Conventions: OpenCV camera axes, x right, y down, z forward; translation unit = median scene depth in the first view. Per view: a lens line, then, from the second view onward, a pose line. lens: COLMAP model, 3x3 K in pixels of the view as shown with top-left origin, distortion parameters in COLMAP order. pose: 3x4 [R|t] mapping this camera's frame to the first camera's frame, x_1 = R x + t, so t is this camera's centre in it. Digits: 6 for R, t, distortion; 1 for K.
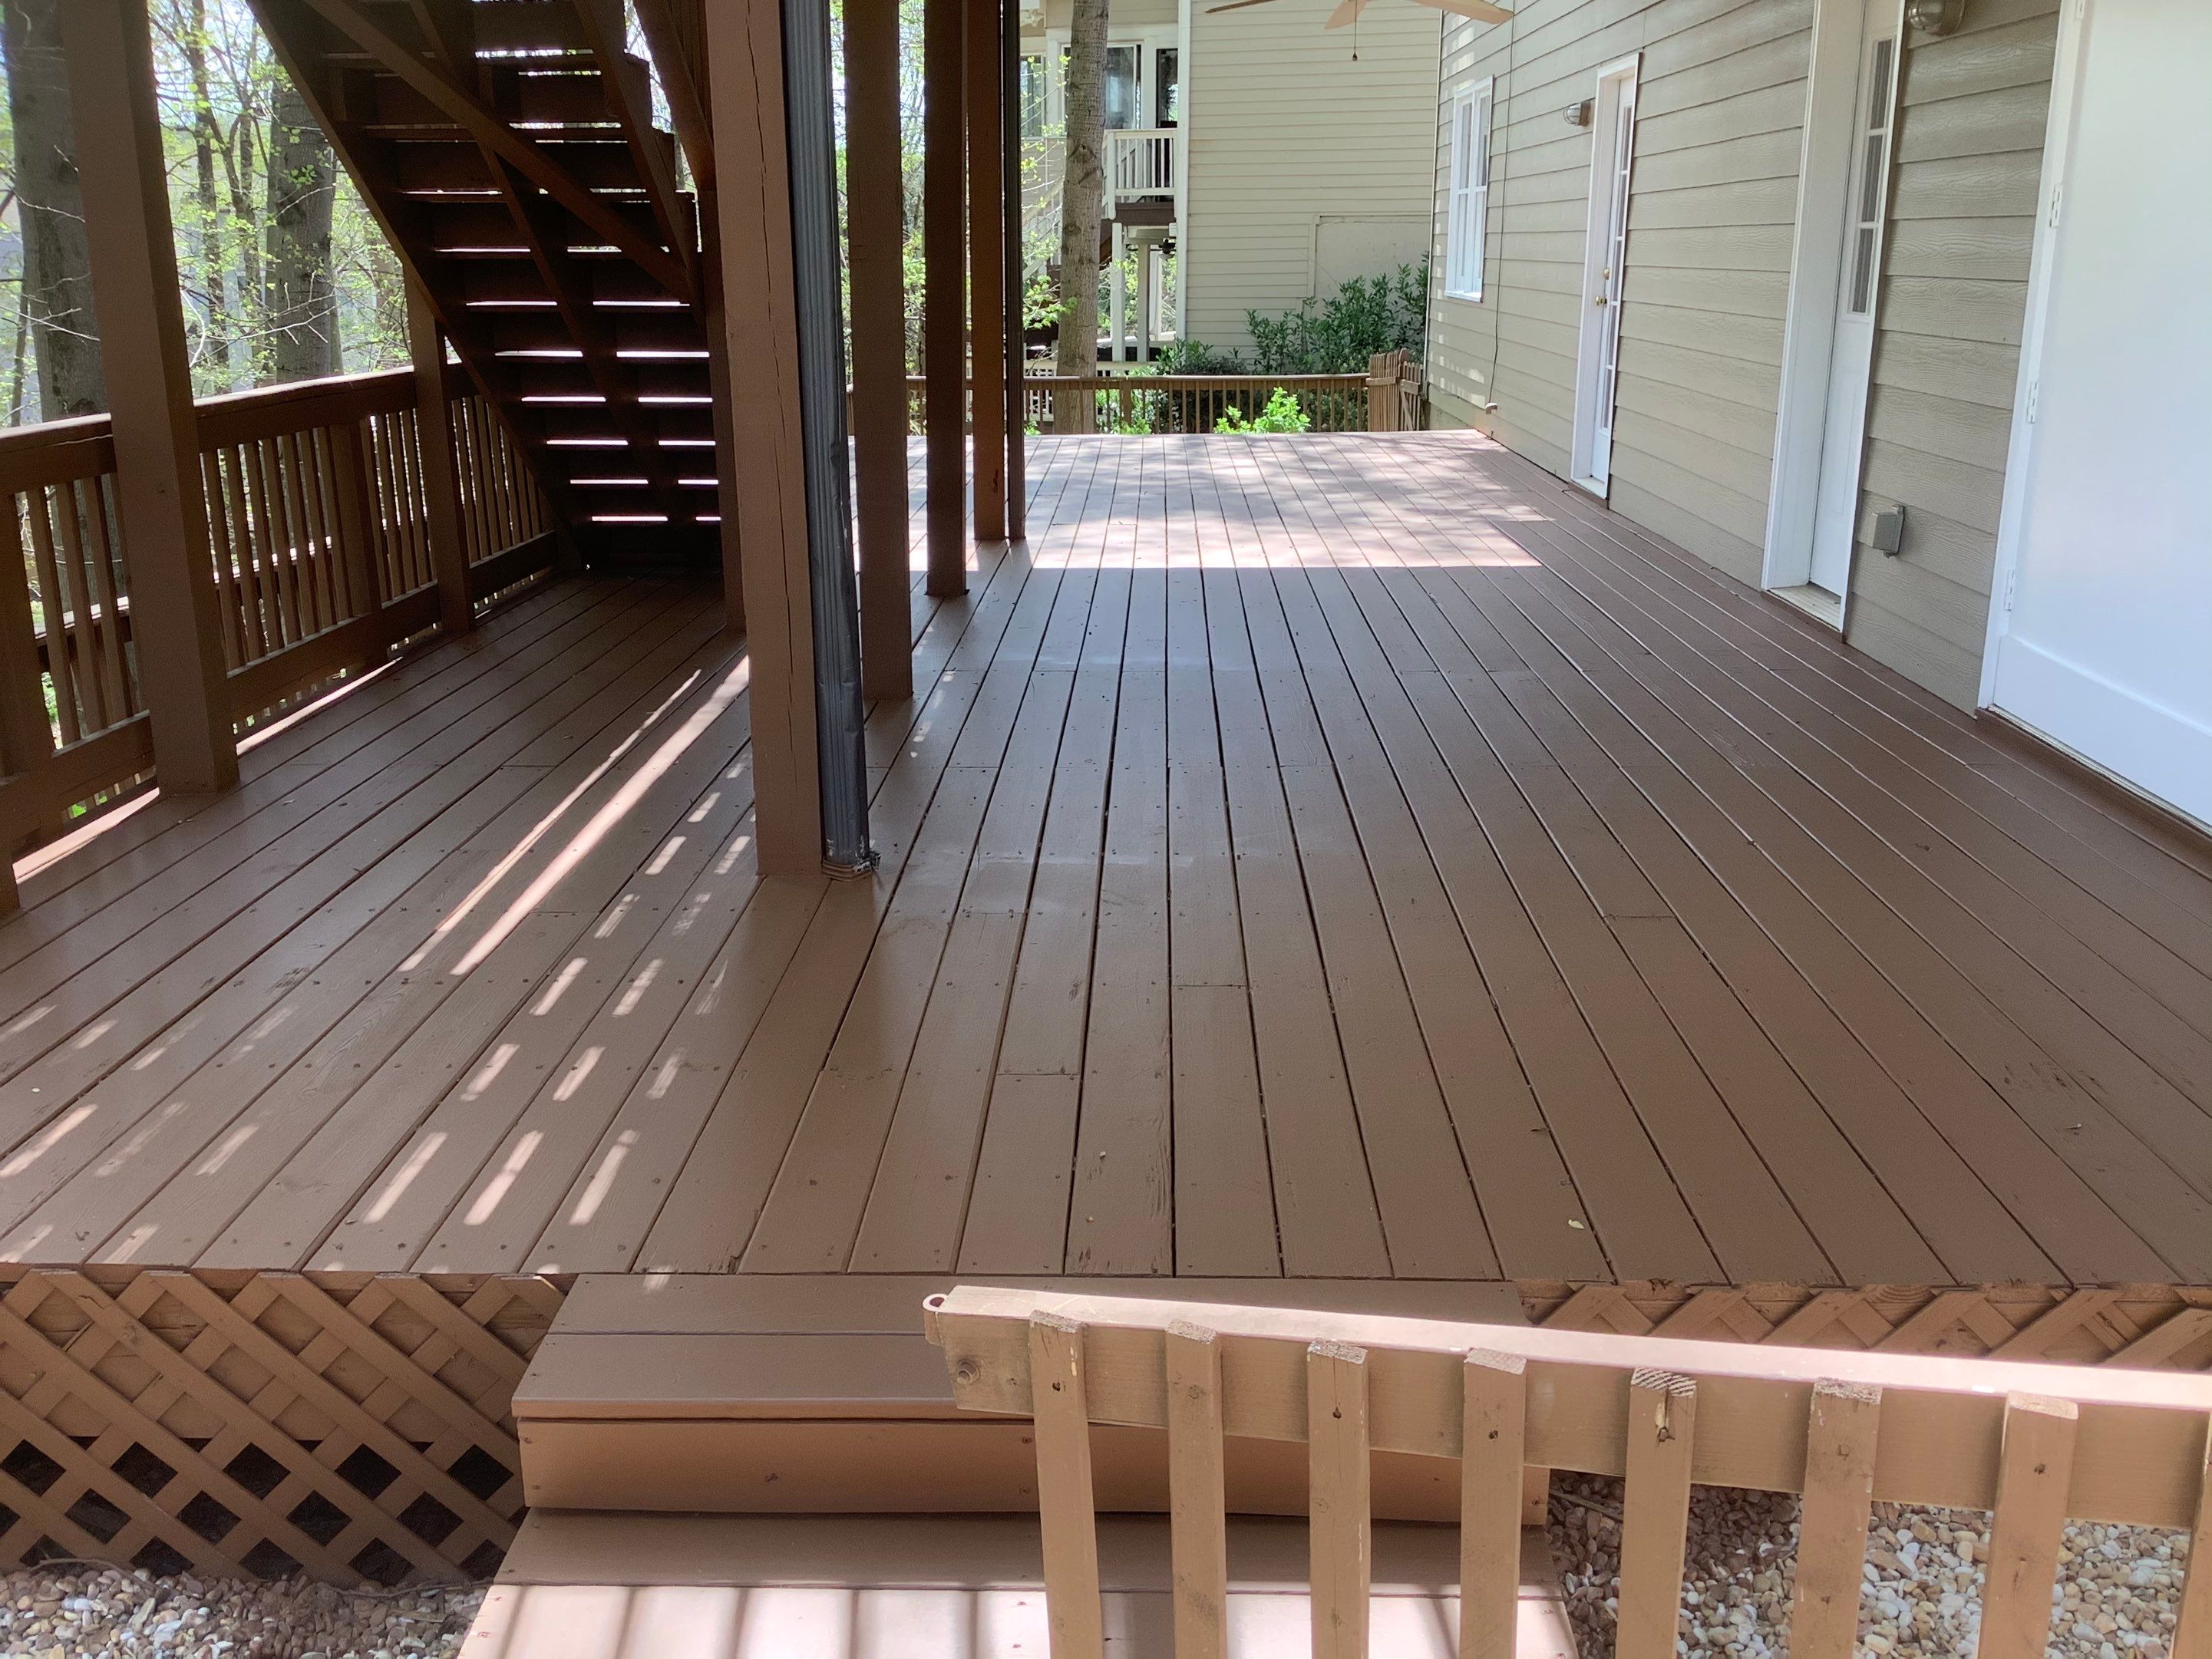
lens RADIAL K [[2000.9, 0, 1106.0], [0, 2000.9, 829.5], [0, 0, 1]] dist [0.099356, -0.172969]
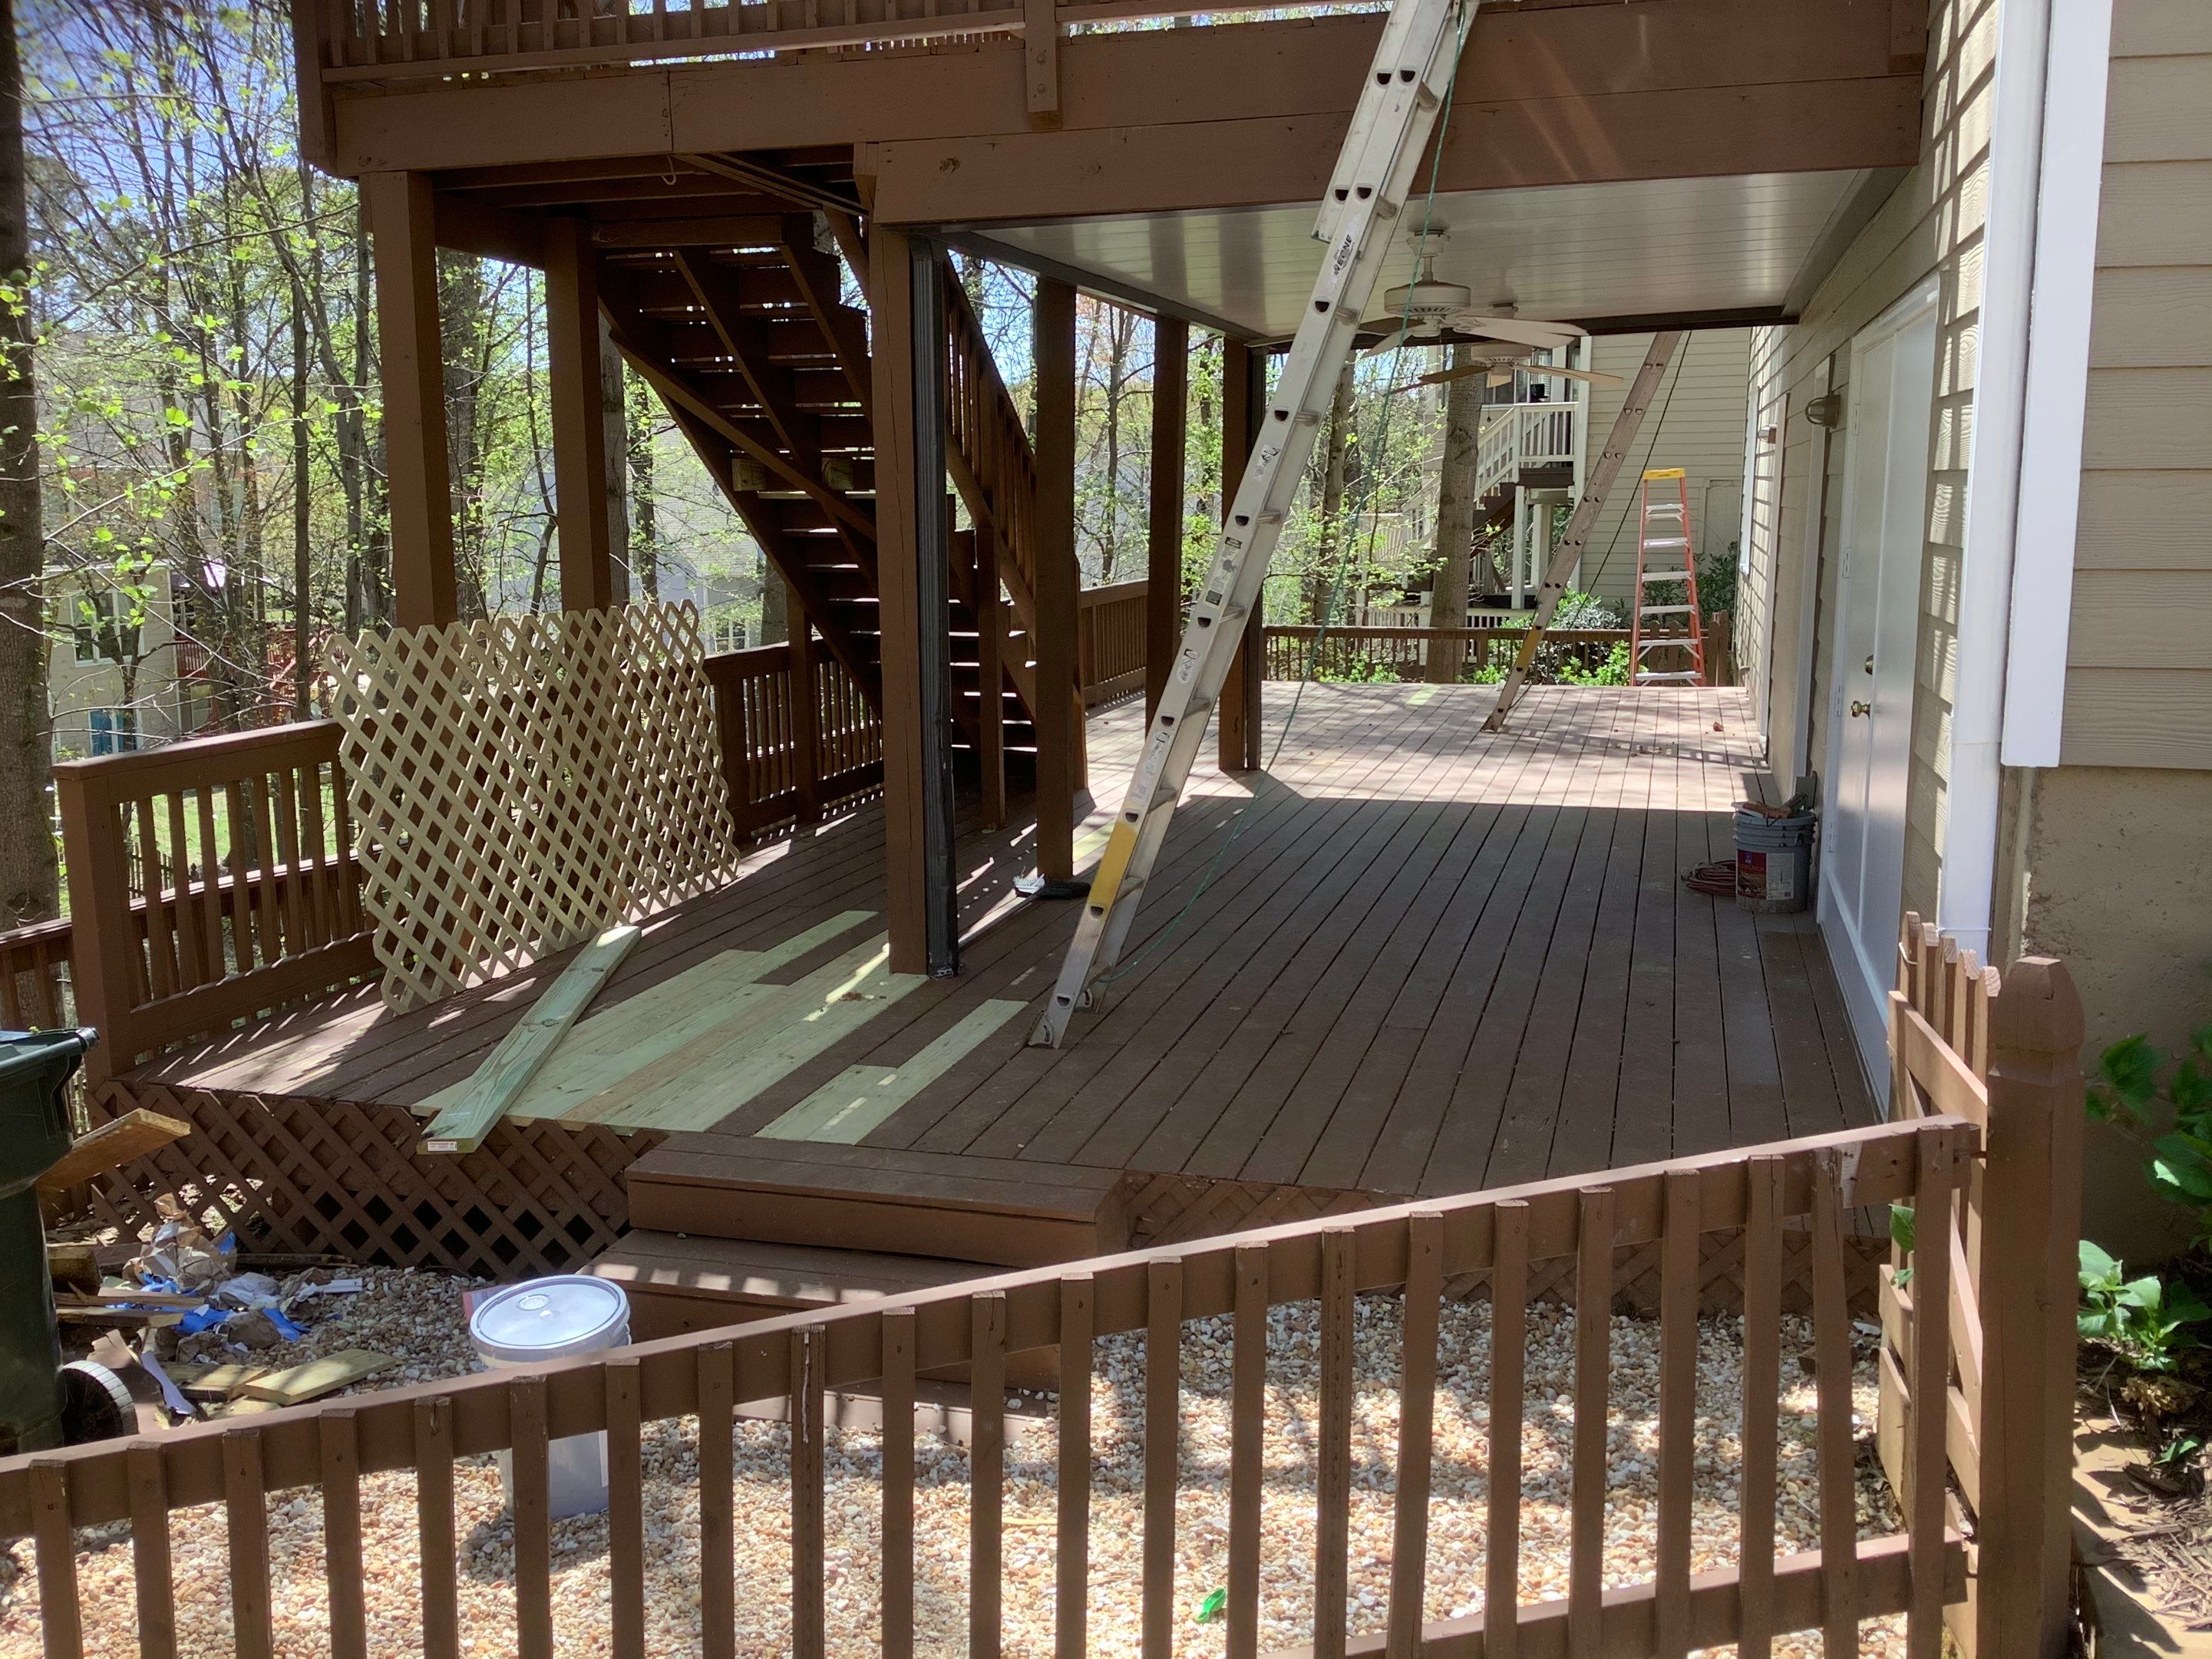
lens RADIAL K [[2007.7, 0, 1114.1], [0, 2007.7, 826.8], [0, 0, 1]] dist [0.138957, -0.273461]
pose [[0.970091, 0.040441, -0.239347, 0.149562], [-0.066894, 0.992383, -0.103451, 0.024028], [0.233340, 0.116368, 0.965407, -0.208544]]
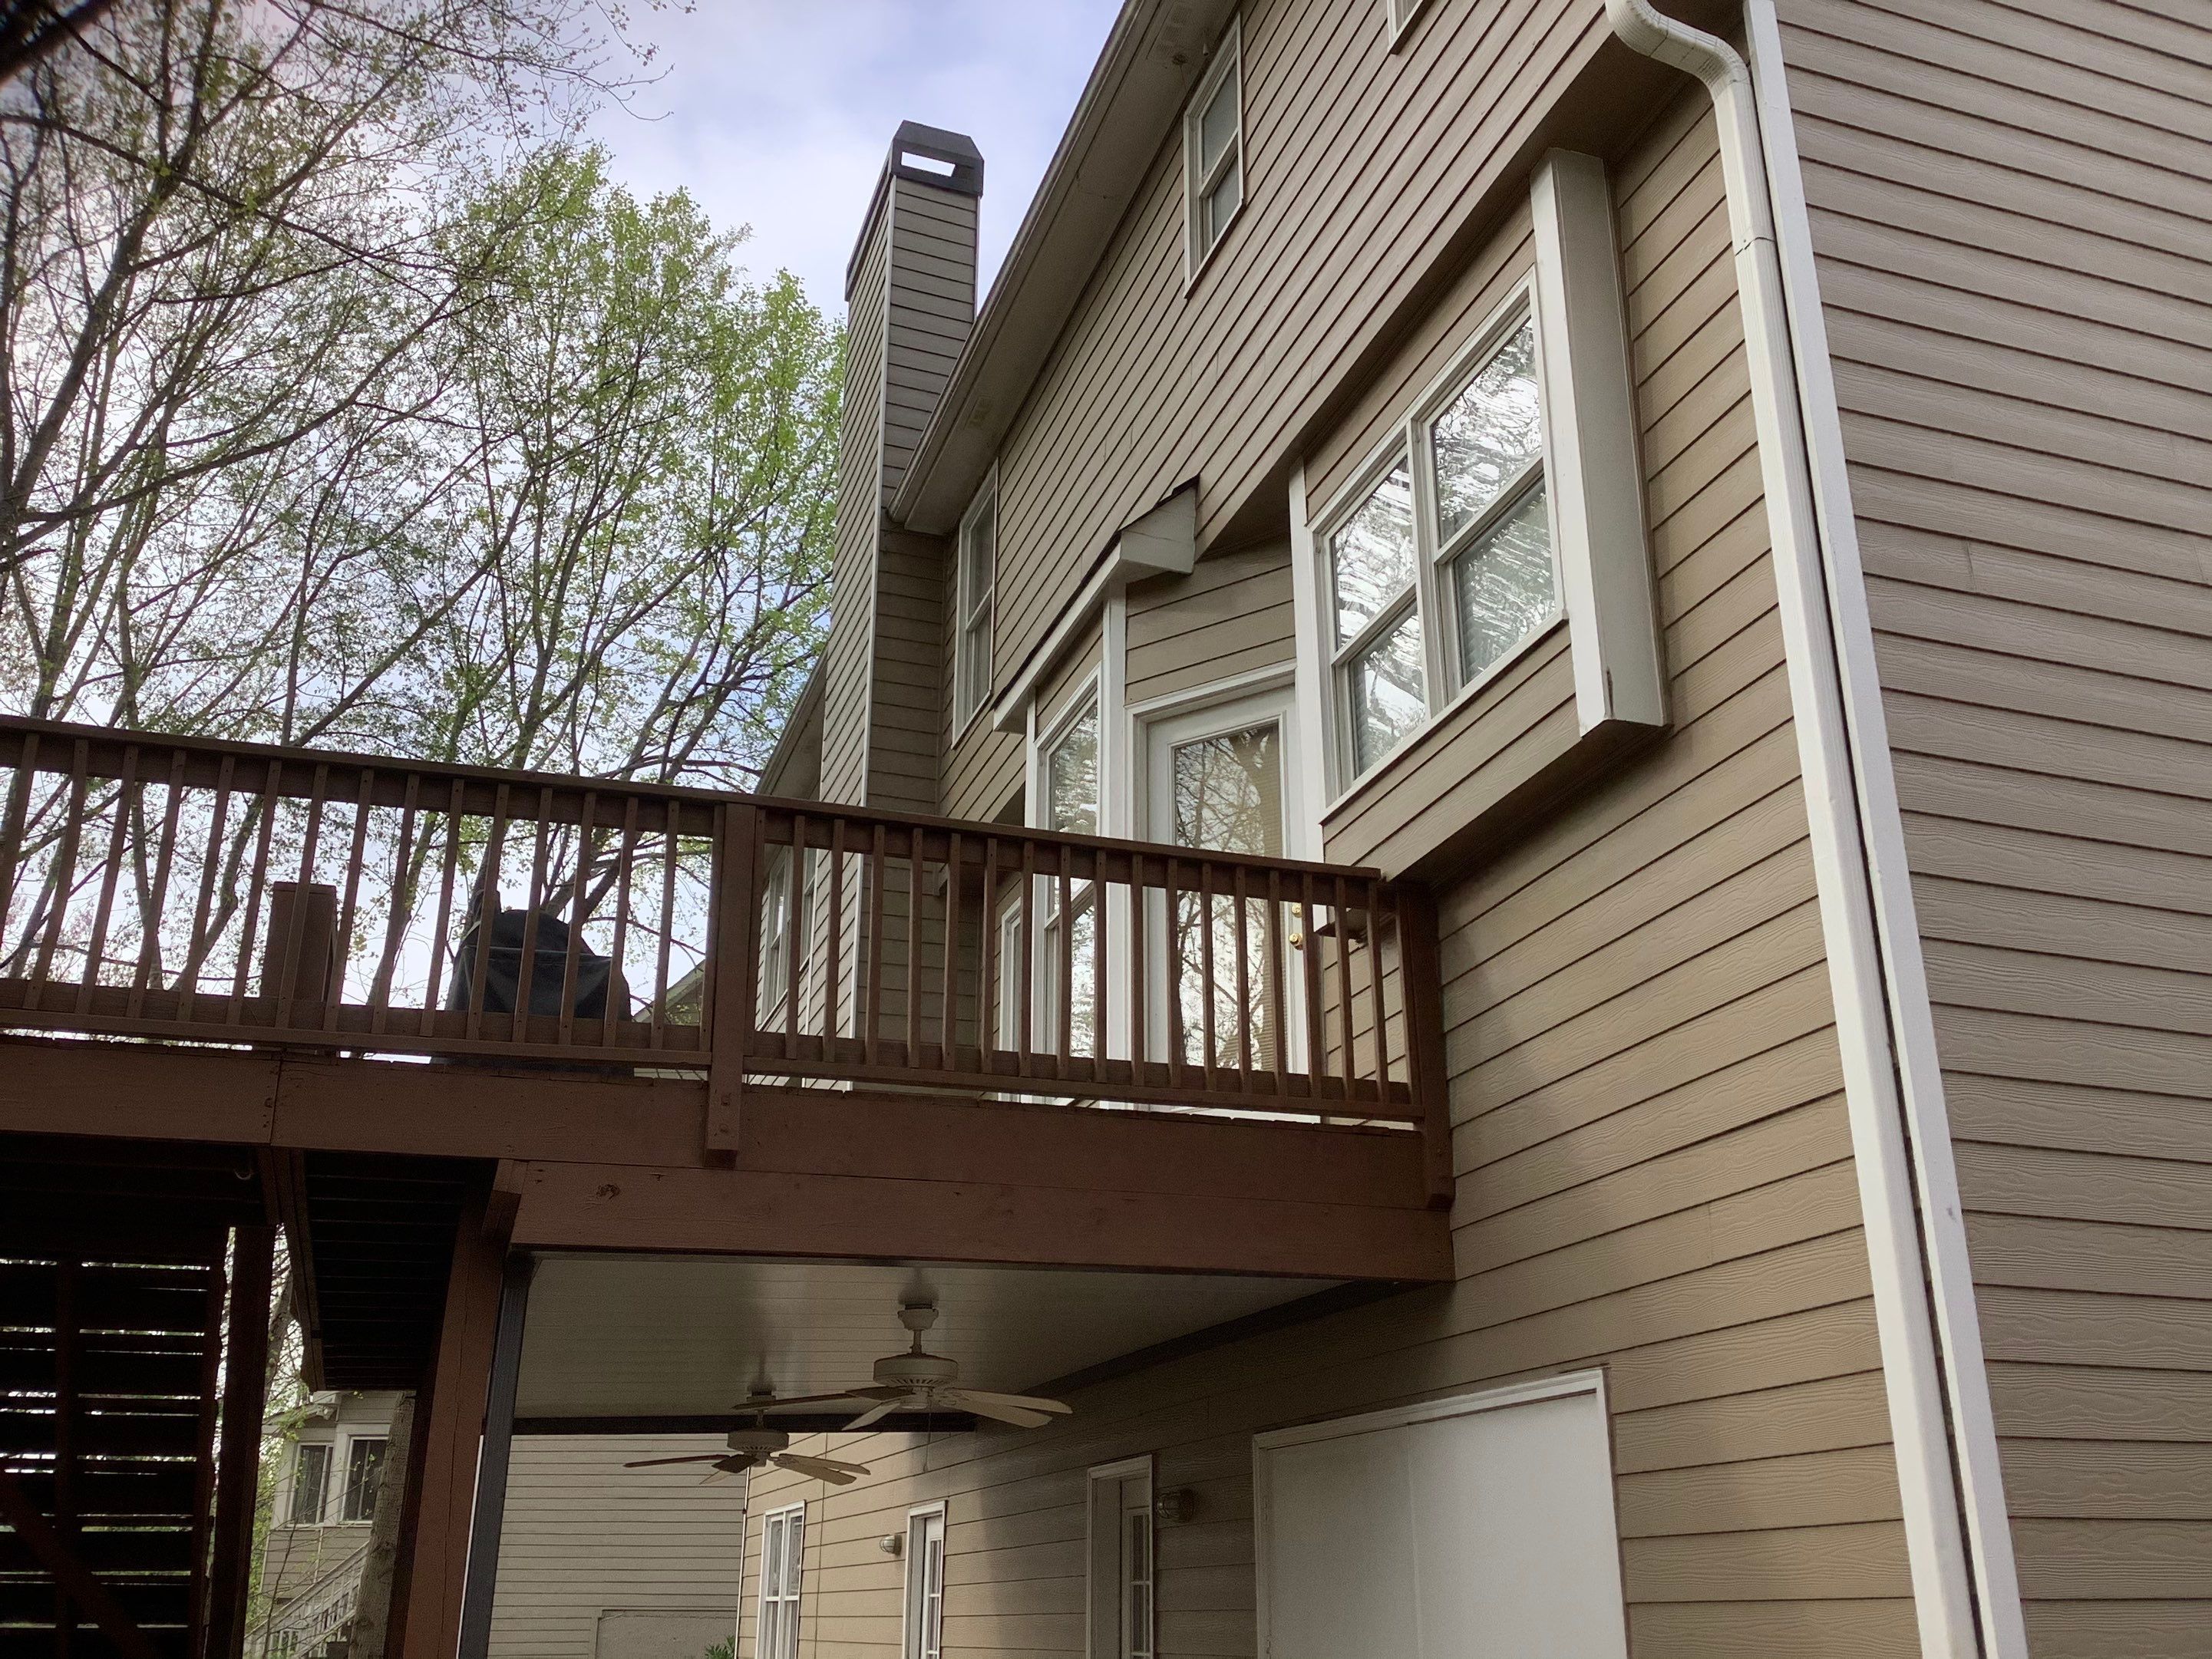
lens RADIAL K [[2007.7, 0, 1114.1], [0, 2007.7, 826.8], [0, 0, 1]] dist [0.138957, -0.273461]
pose [[0.934511, 0.136876, 0.328563, -0.098597], [0.091067, 0.800430, -0.592468, 0.038209], [-0.344086, 0.583590, 0.735546, -0.191446]]
